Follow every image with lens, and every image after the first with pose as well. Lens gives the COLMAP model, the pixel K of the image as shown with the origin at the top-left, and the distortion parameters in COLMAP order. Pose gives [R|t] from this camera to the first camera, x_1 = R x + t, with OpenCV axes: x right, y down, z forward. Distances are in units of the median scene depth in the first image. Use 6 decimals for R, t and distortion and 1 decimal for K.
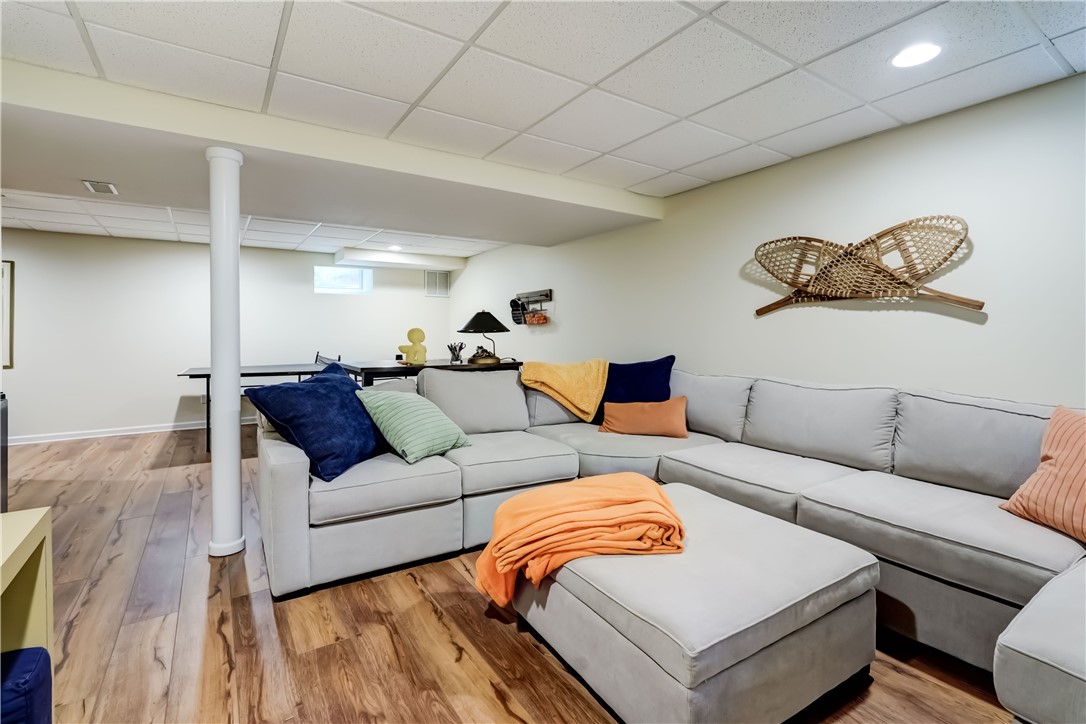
lens RADIAL K [[488.3, 0, 532.2], [0, 488.3, 339.5], [0, 0, 1]] dist [0.000791, 0.000639]
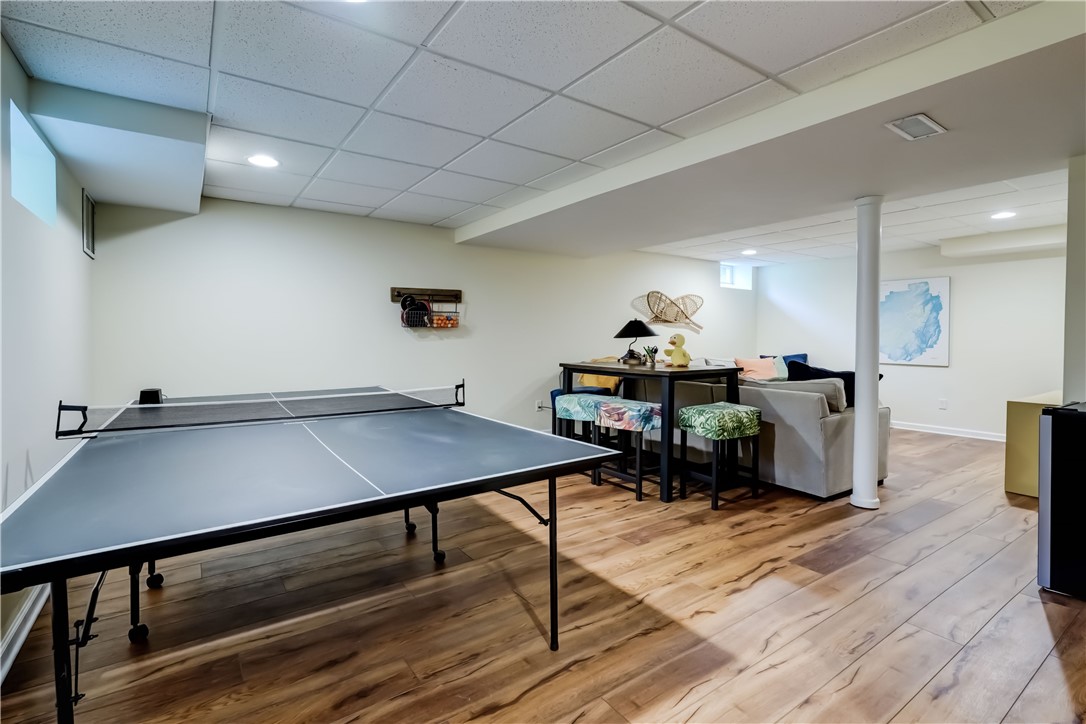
lens RADIAL K [[488.3, 0, 532.2], [0, 488.3, 339.5], [0, 0, 1]] dist [0.000791, 0.000639]
pose [[-0.008682, -0.012839, 0.999880, -1.037898], [0.013859, 0.999820, 0.012958, -0.023213], [-0.999866, 0.013970, -0.008502, 1.016714]]
